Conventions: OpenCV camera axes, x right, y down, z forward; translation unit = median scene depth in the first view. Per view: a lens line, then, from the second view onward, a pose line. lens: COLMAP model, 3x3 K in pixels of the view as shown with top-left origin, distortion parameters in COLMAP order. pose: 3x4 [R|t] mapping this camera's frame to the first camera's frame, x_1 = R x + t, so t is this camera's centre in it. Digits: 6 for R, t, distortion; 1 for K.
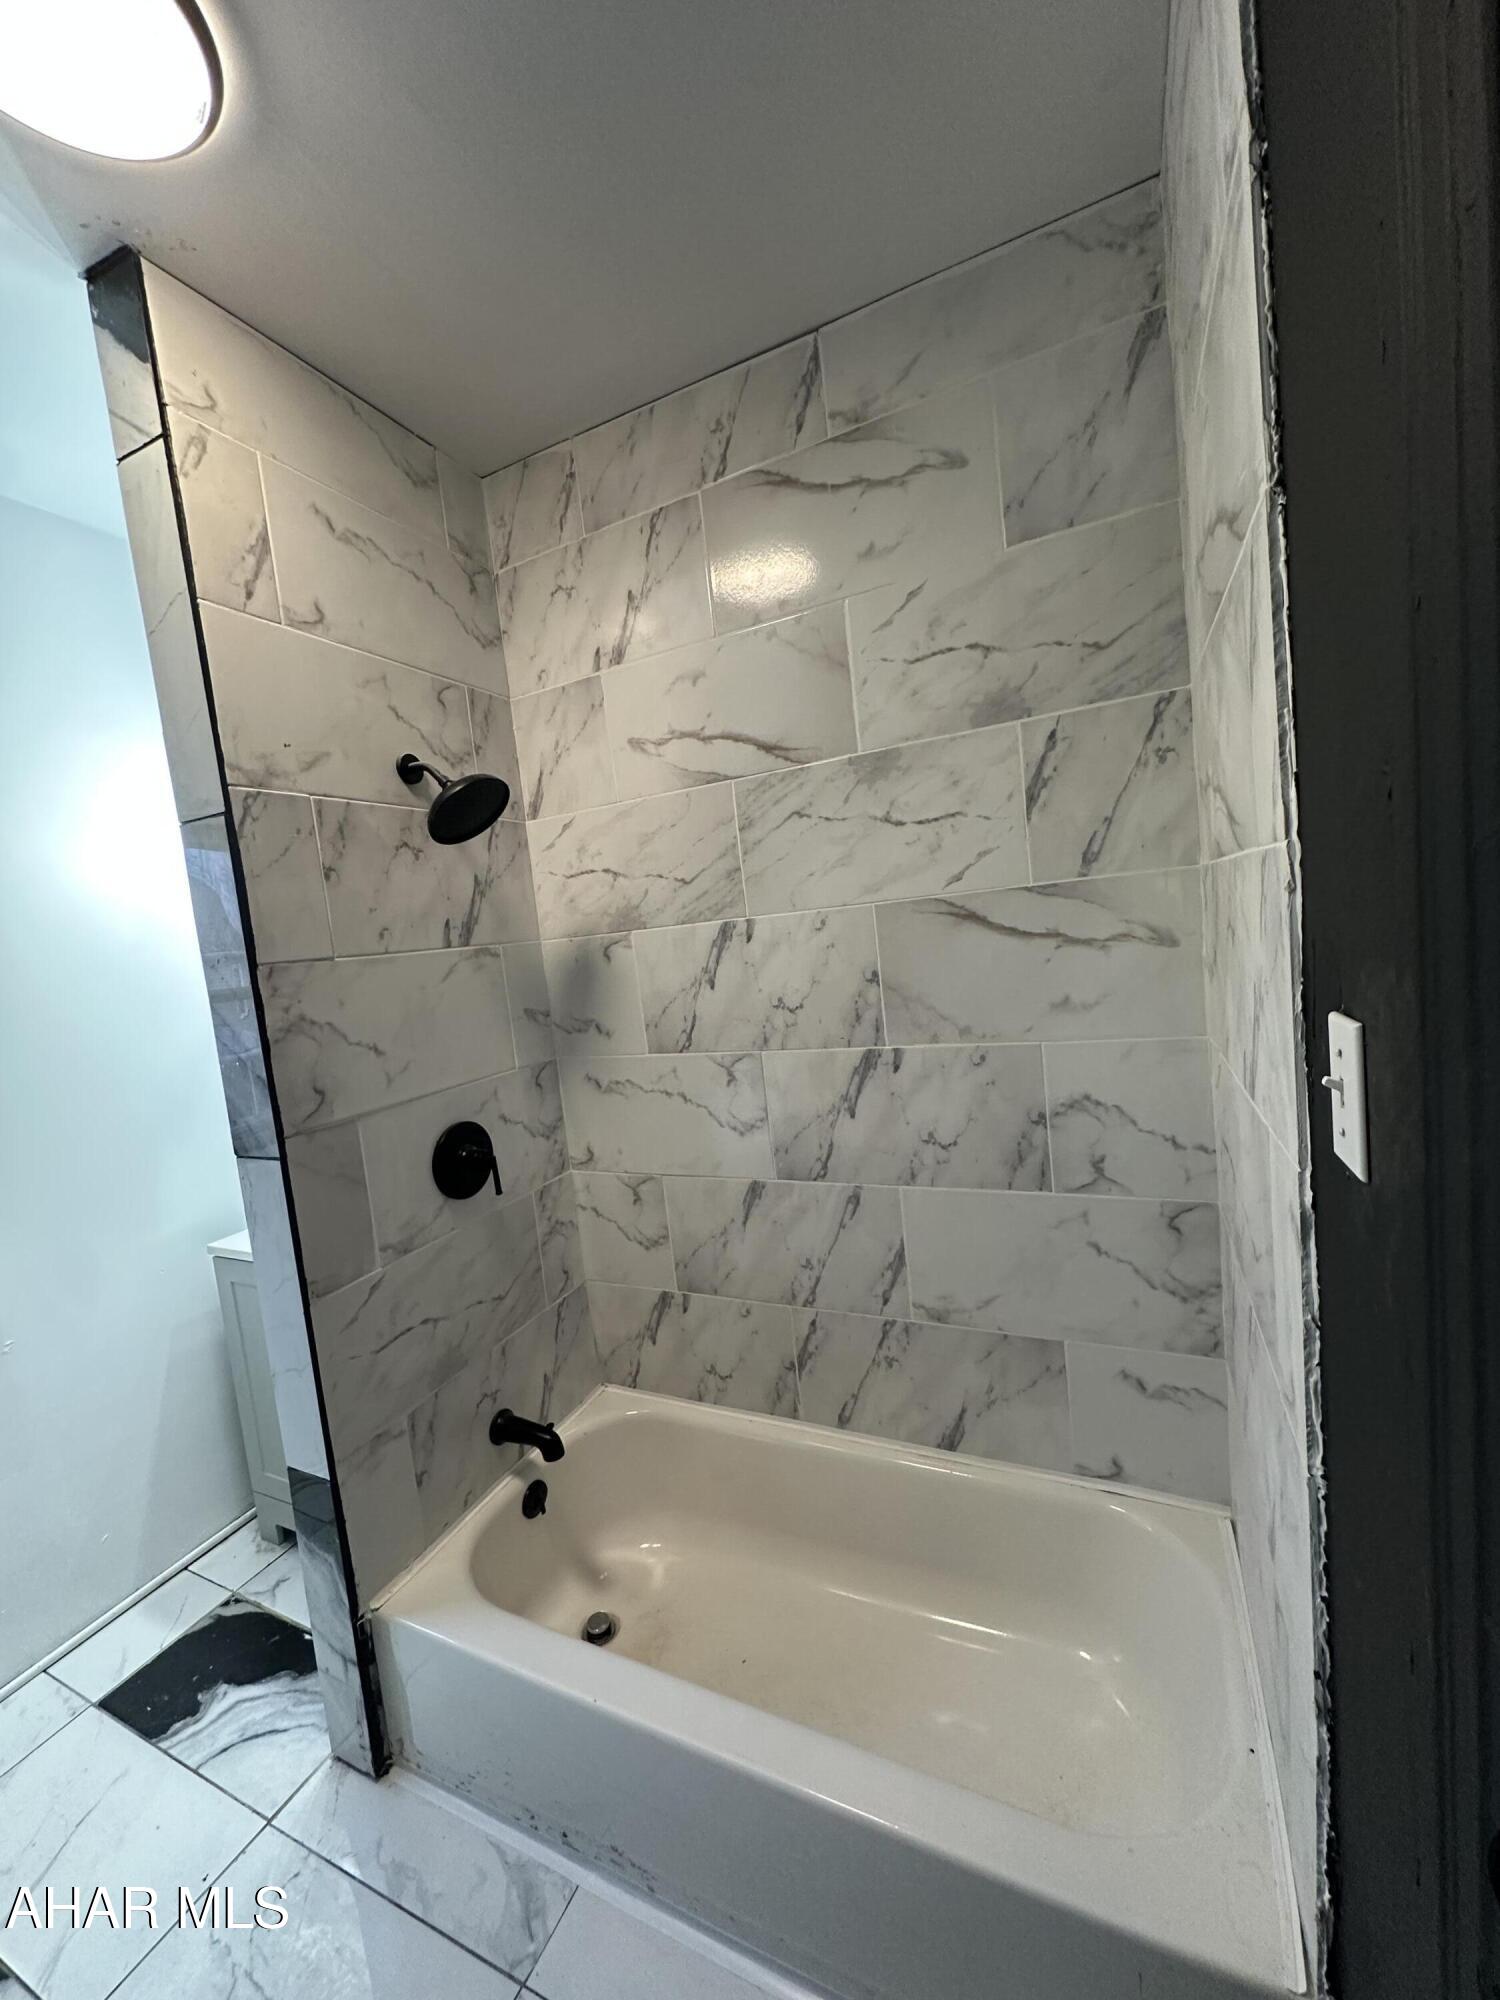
lens RADIAL K [[797.8, 0, 747.4], [0, 797.8, 1001.6], [0, 0, 1]] dist [0.002080, -0.000019]
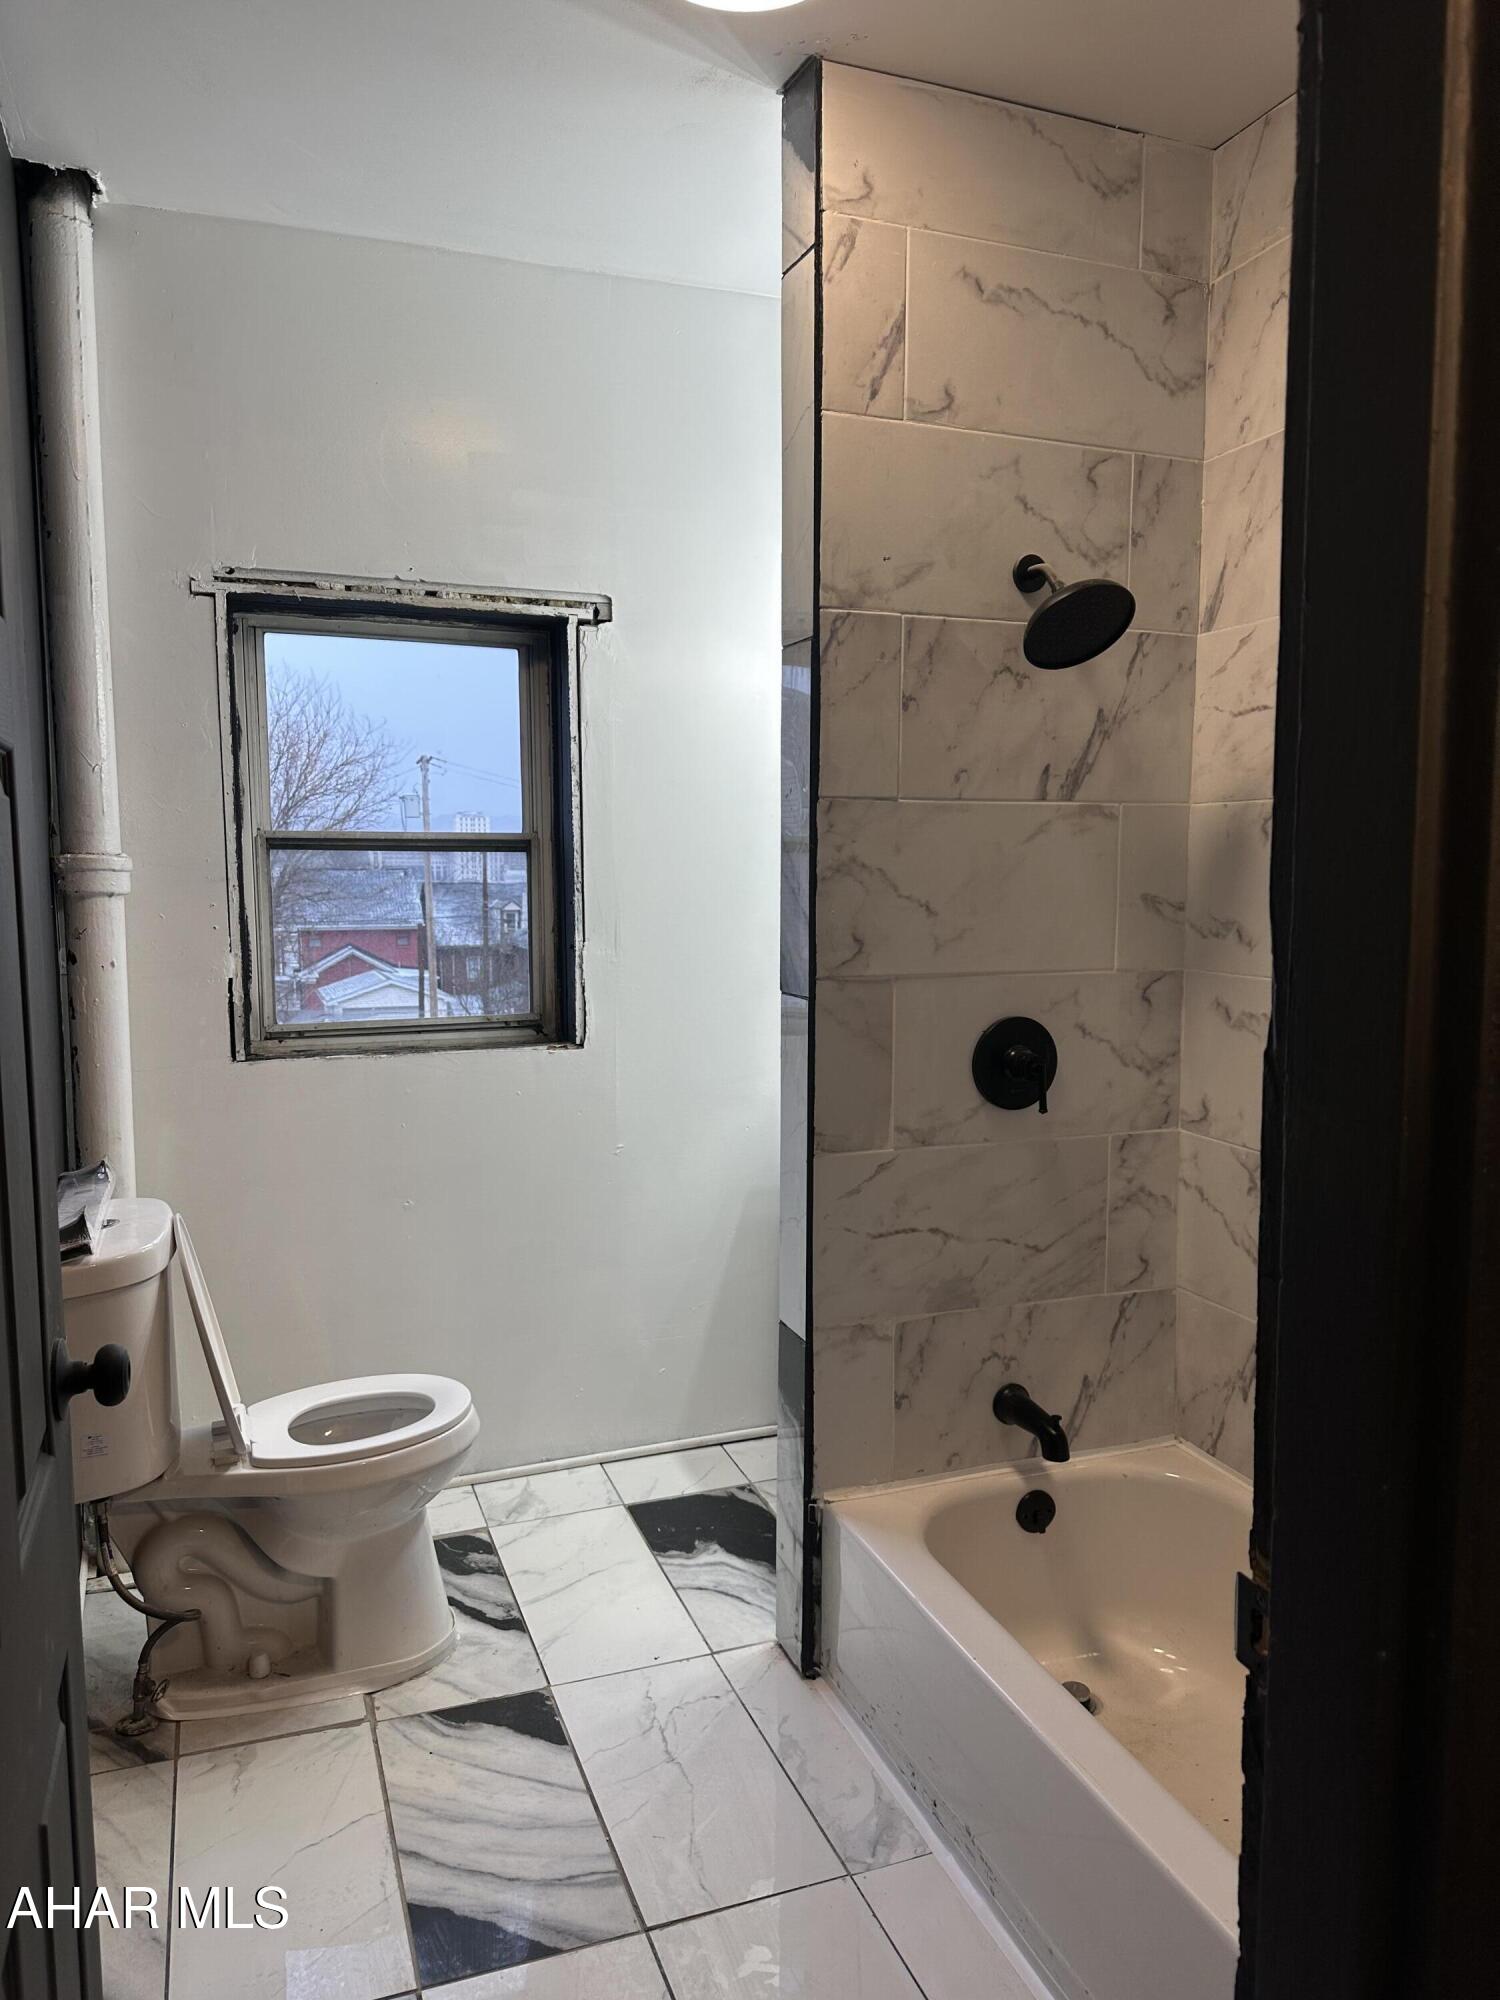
lens RADIAL K [[1416.7, 0, 746.8], [0, 1416.7, 1012.8], [0, 0, 1]] dist [0.060072, -0.050214]
pose [[0.721119, 0.181852, -0.668518, 0.421728], [-0.141518, 0.983255, 0.114814, 0.021603], [0.678203, 0.011813, 0.734779, -0.257929]]
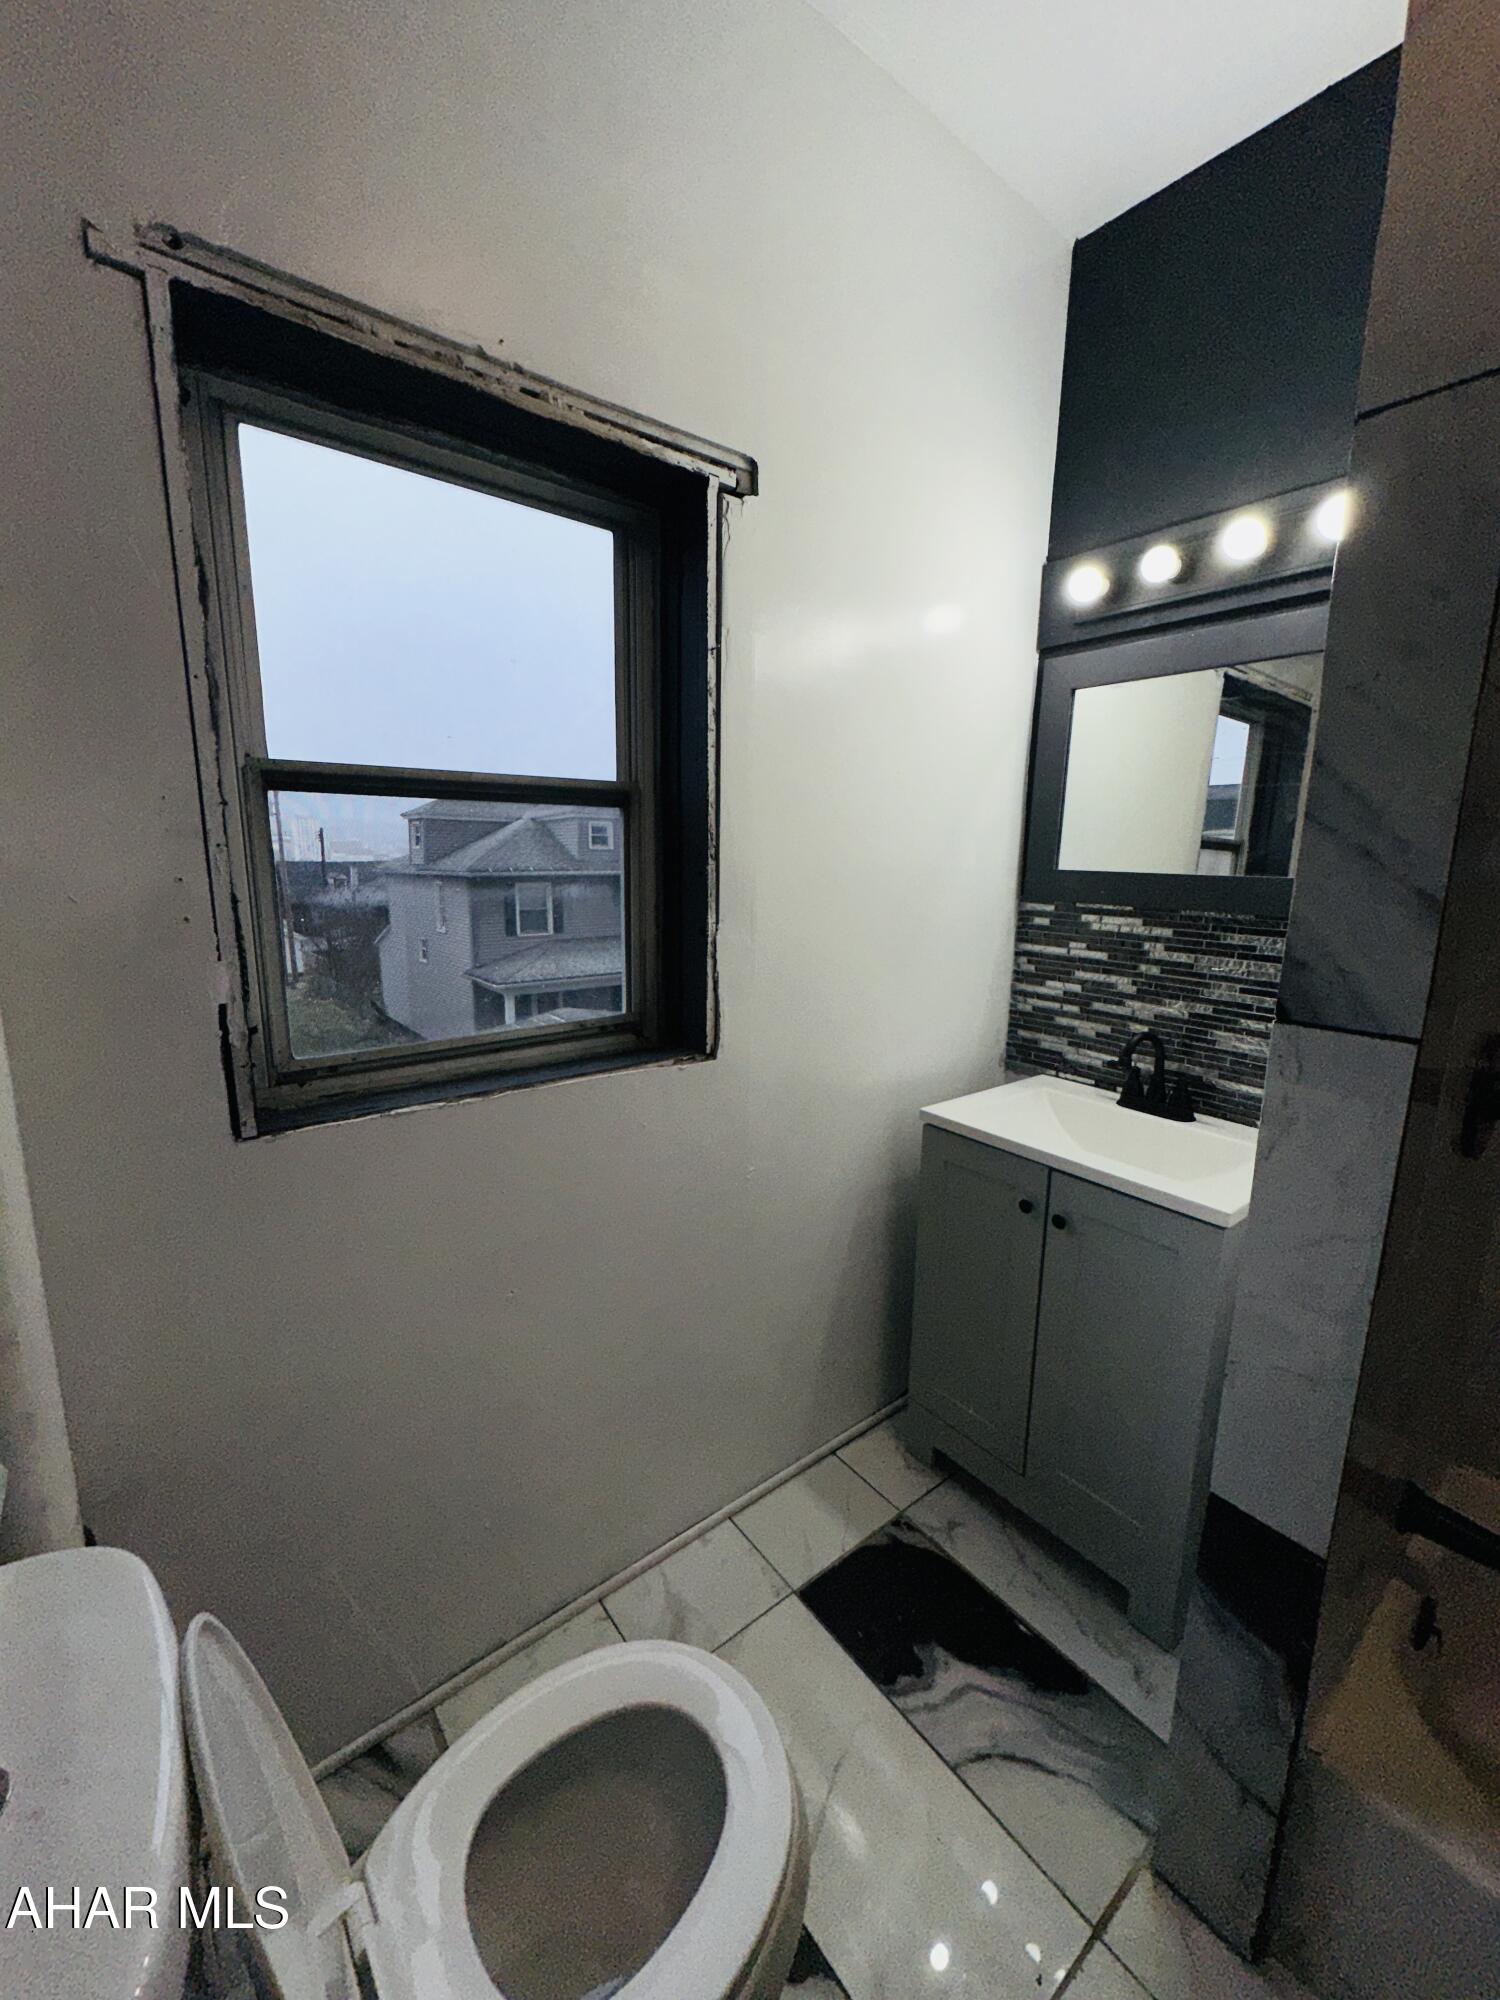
lens RADIAL K [[798.0, 0, 748.0], [0, 798.0, 999.9], [0, 0, 1]] dist [-0.008124, 0.001770]
pose [[0.893733, 0.195459, -0.403779, -0.658205], [-0.147767, 0.978125, 0.146415, 0.129565], [0.423565, -0.071191, 0.903064, 0.248841]]
